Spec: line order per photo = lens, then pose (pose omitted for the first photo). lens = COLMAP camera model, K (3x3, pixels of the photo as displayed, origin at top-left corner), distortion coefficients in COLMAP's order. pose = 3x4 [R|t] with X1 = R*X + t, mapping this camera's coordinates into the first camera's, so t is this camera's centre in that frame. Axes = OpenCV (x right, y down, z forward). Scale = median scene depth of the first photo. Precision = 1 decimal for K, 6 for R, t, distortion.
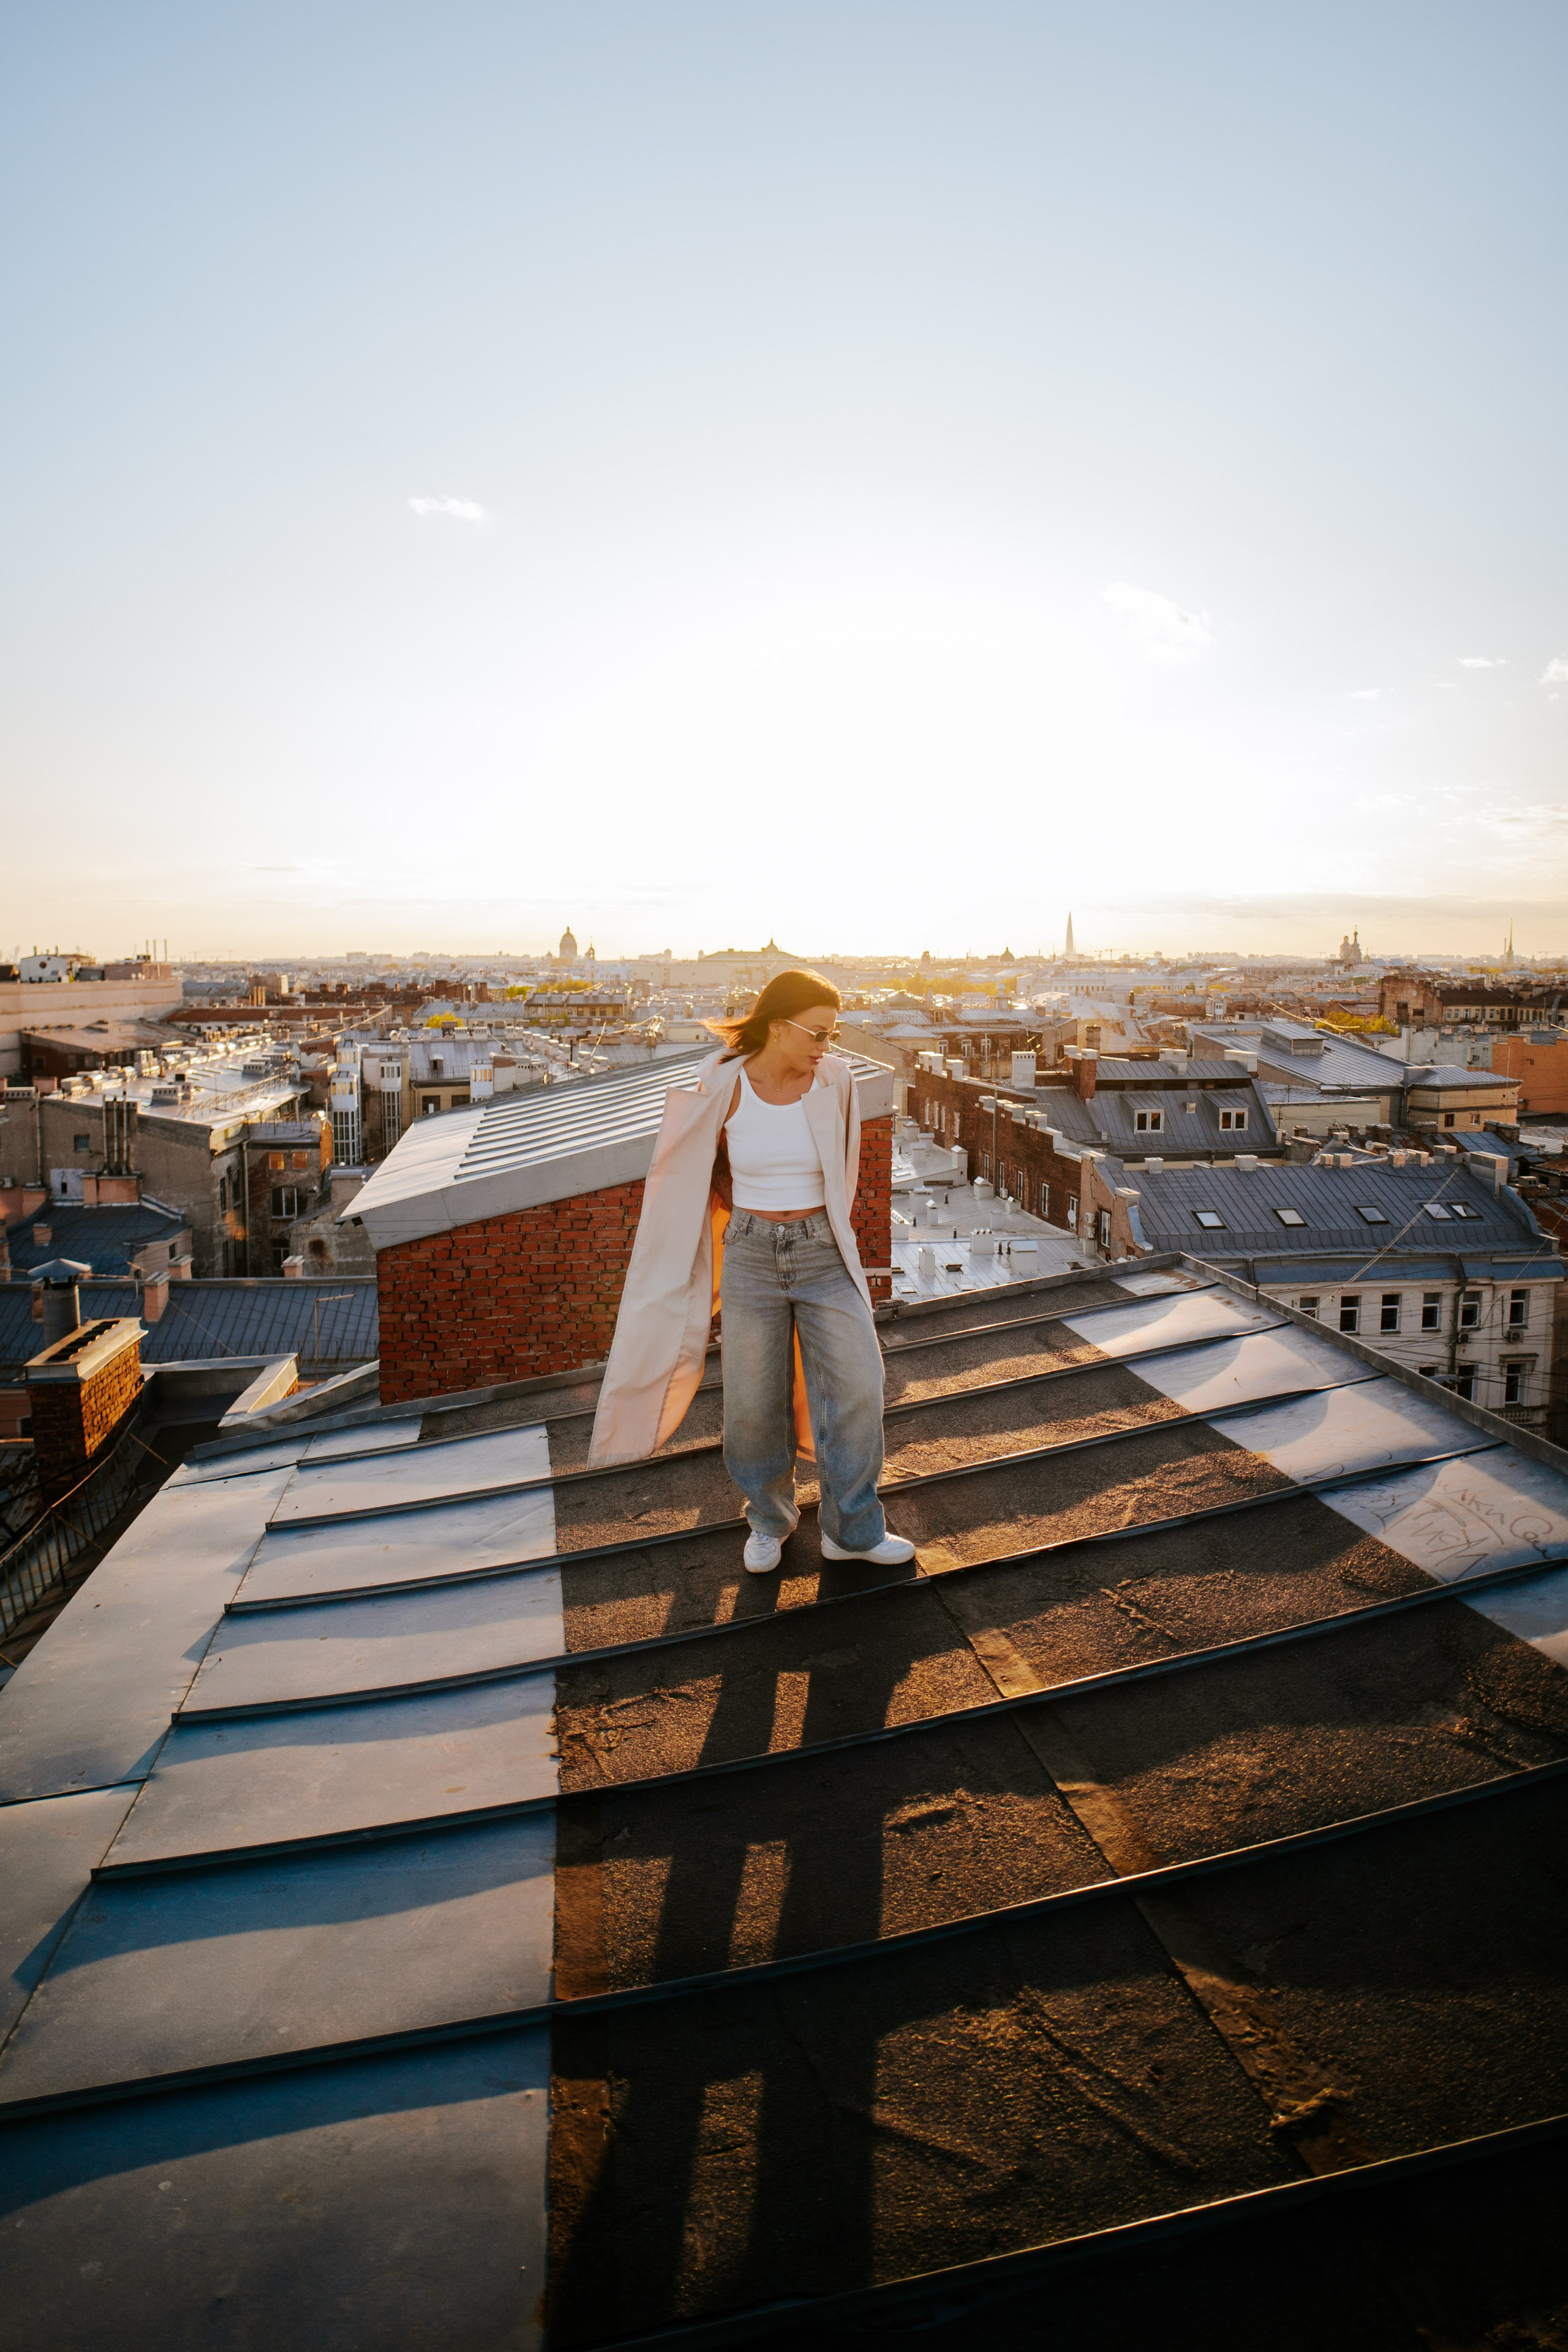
lens RADIAL K [[1327.1, 0, 752.6], [0, 1327.1, 1082.3], [0, 0, 1]] dist [-0.063165, 0.037864]
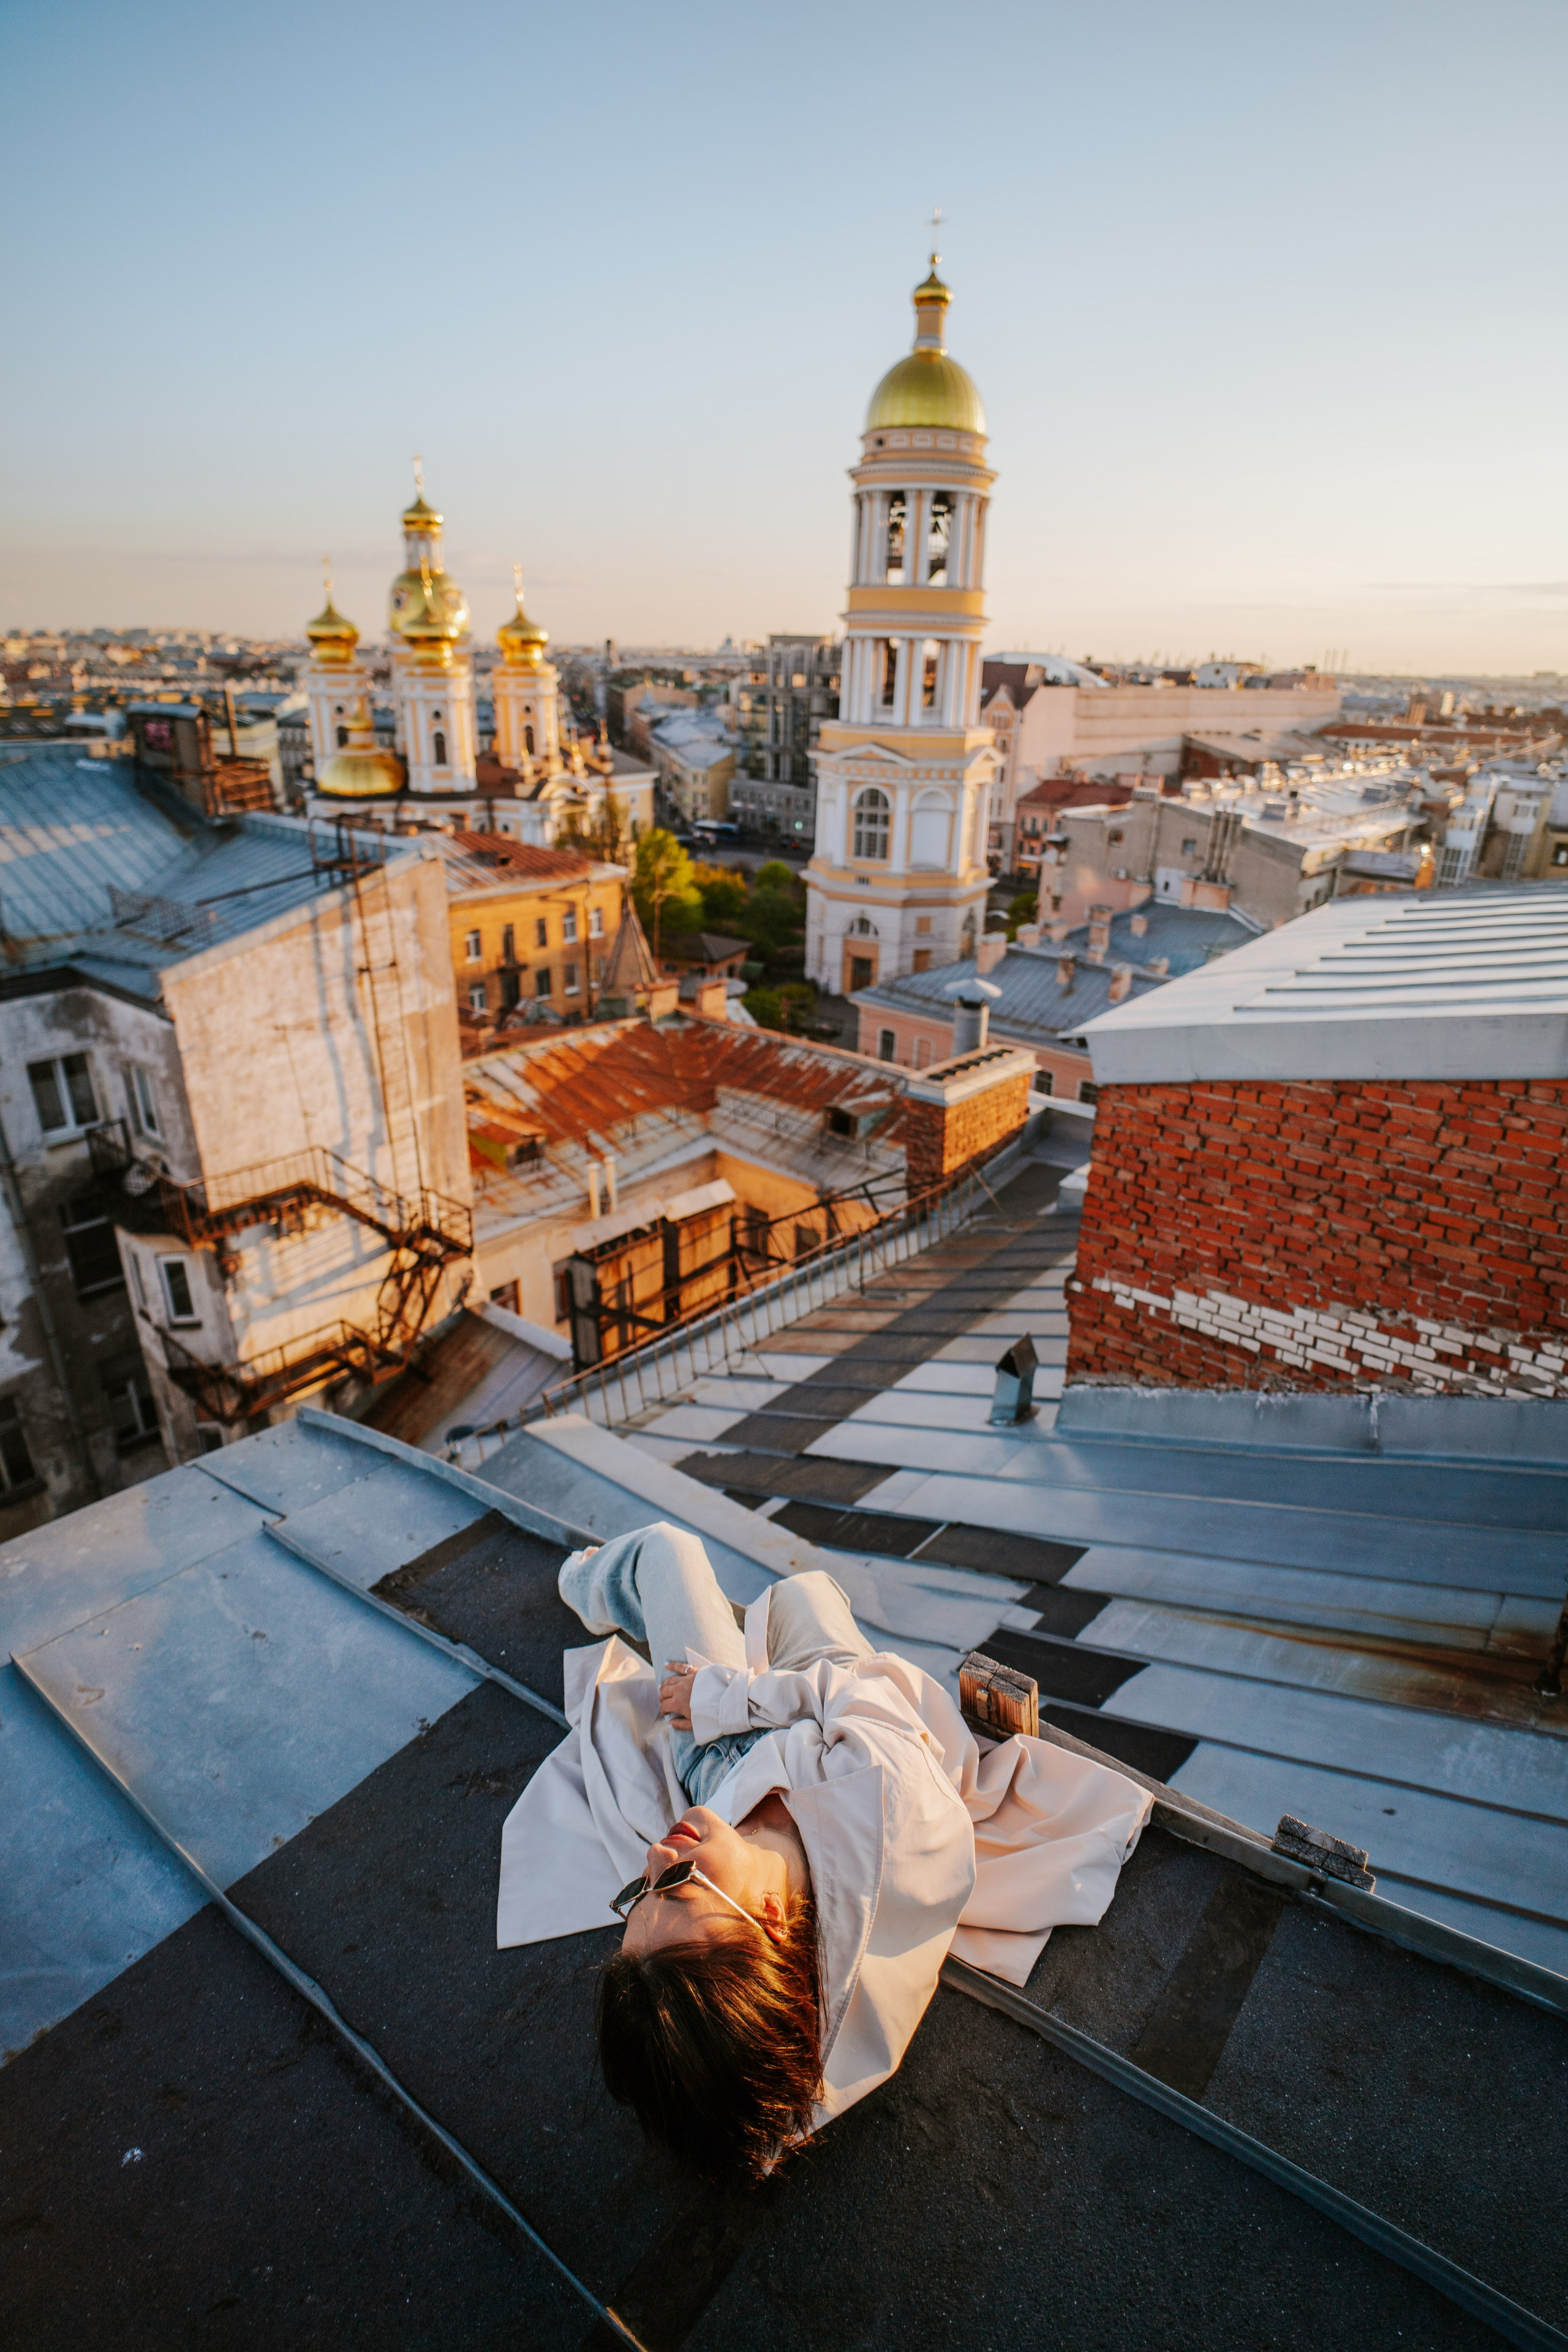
lens RADIAL K [[1210.9, 0, 799.9], [0, 1210.9, 1176.3], [0, 0, 1]] dist [-0.058022, 0.027448]
pose [[0.684002, 0.306088, -0.662157, 0.009946], [-0.090521, 0.936309, 0.339309, -0.005626], [0.723842, -0.172149, 0.668145, 0.043959]]
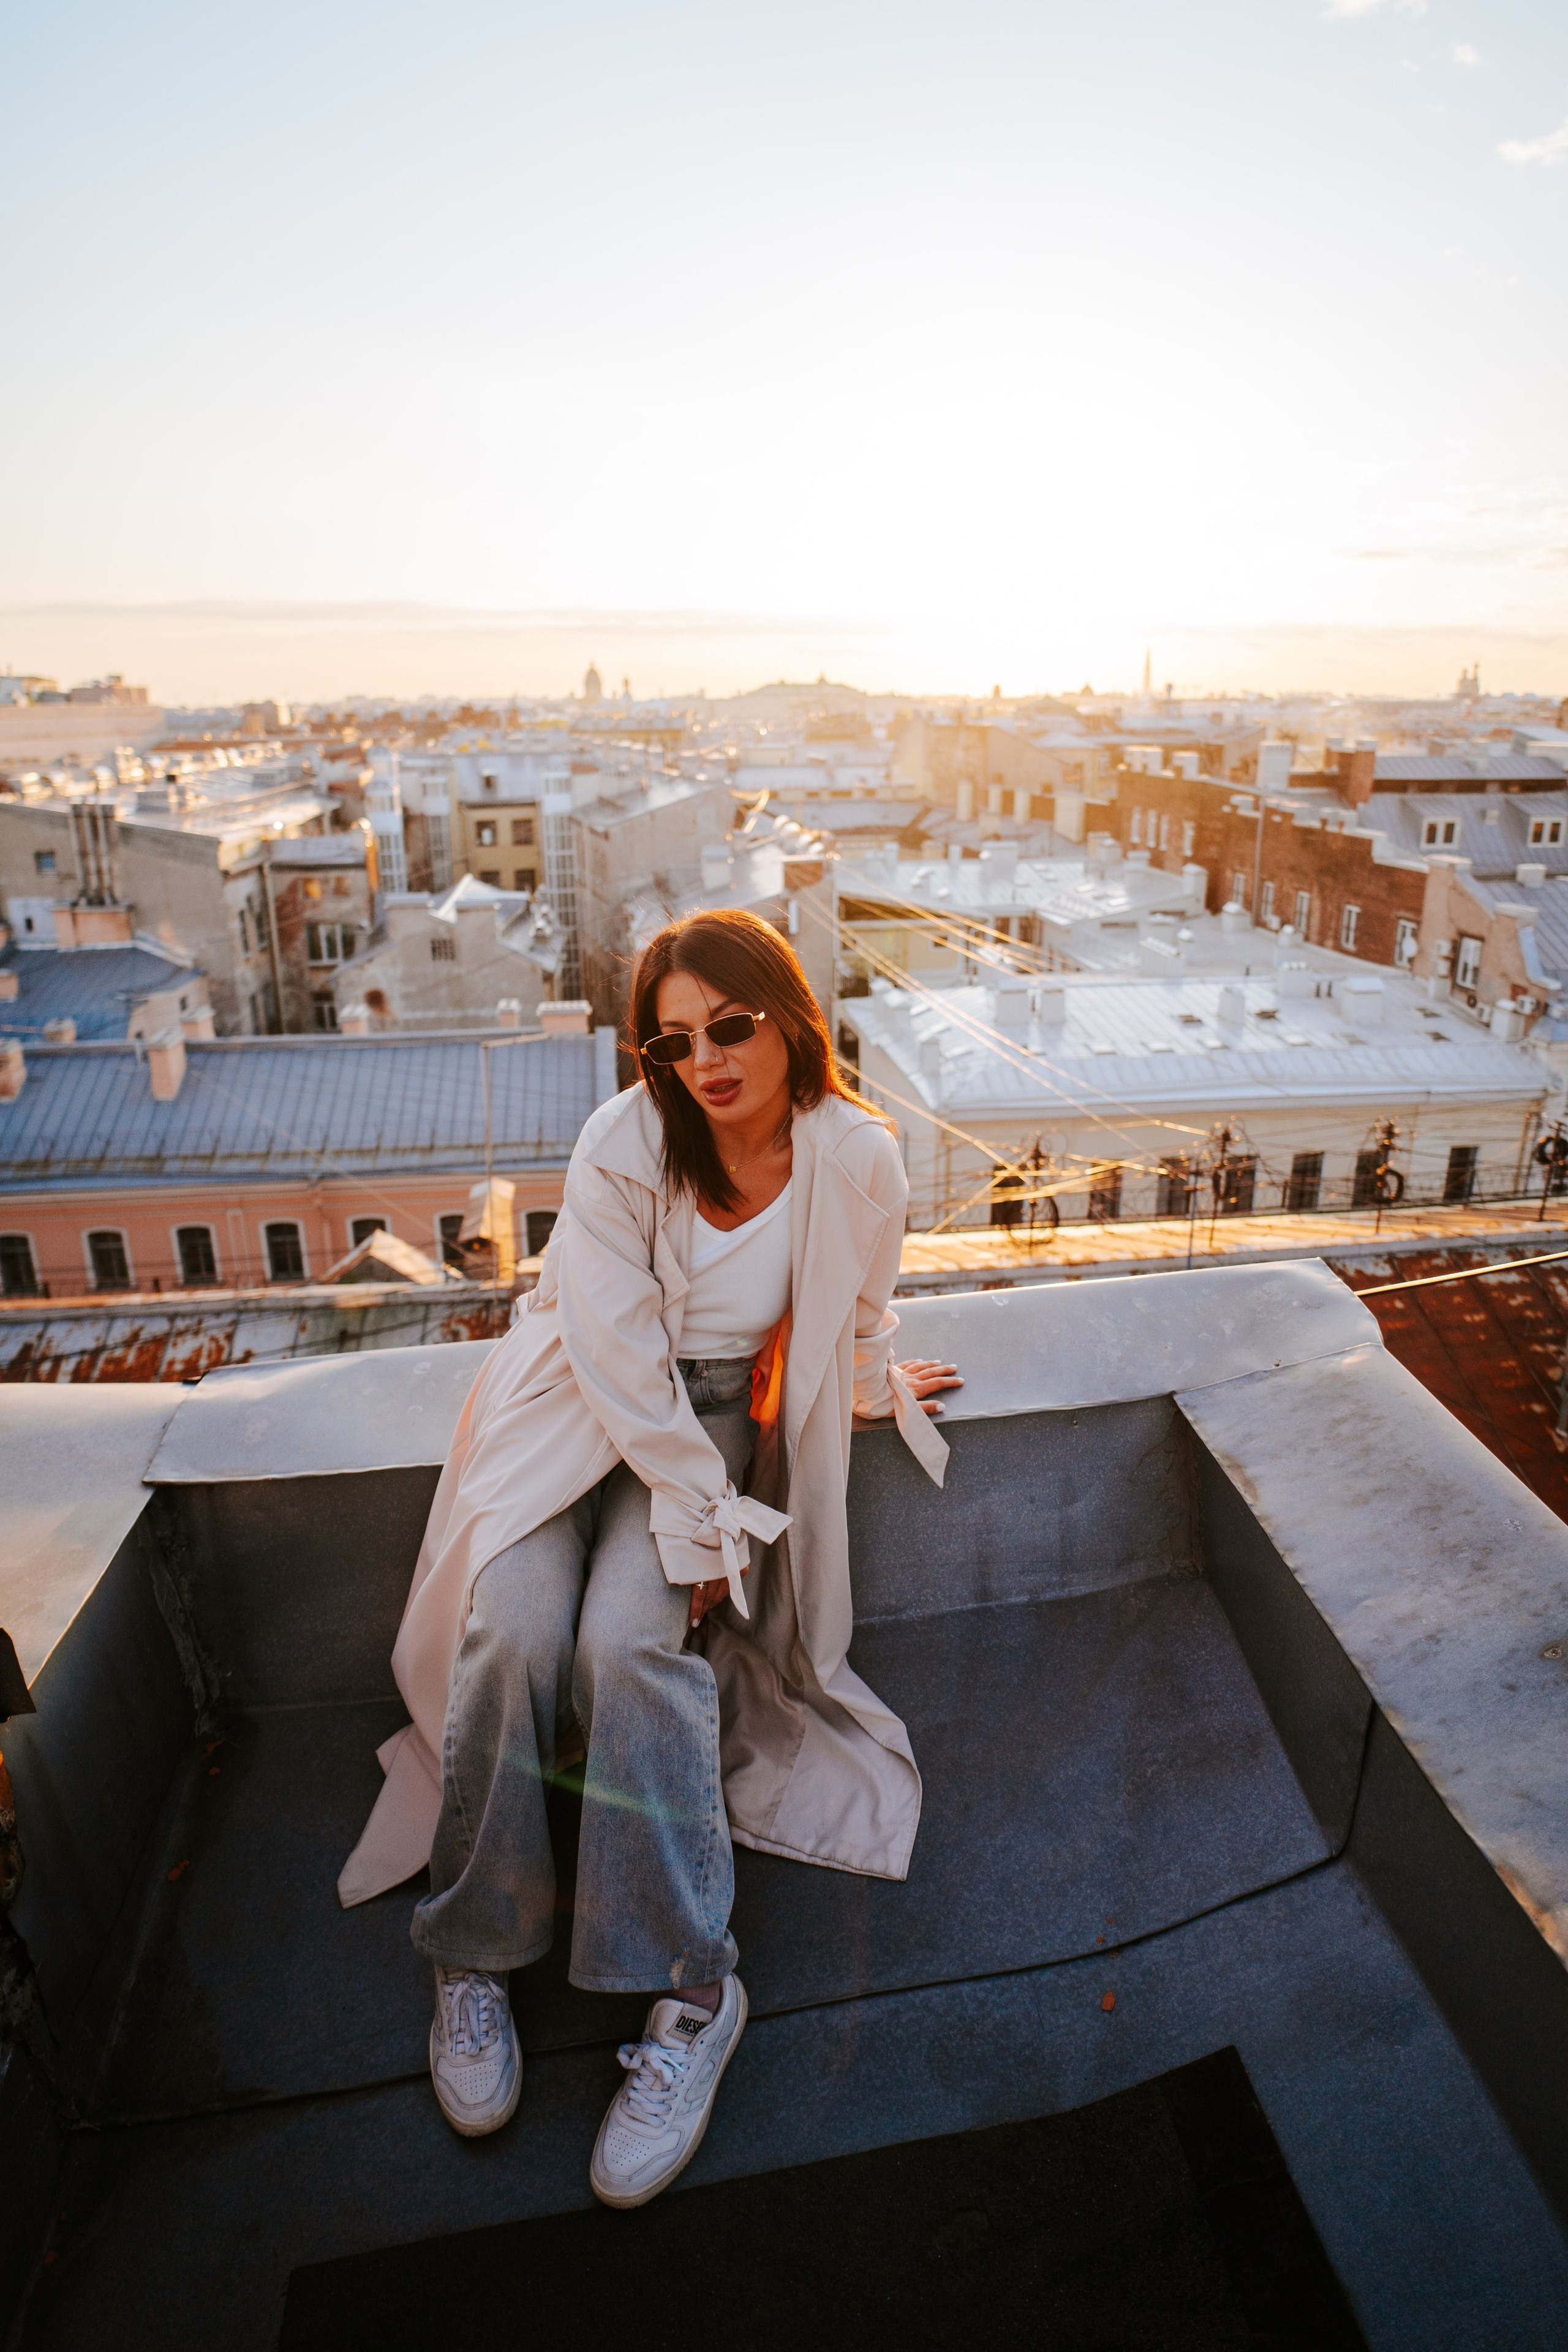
lens RADIAL K [[1396.1, 0, 811.1], [0, 1396.1, 1173.5], [0, 0, 1]] dist [-0.045143, 0.002044]
pose [[0.999920, -0.007727, 0.010031, -0.079223], [0.005172, 0.972355, 0.233448, 0.033598], [-0.011558, -0.233378, 0.972318, 0.176014]]
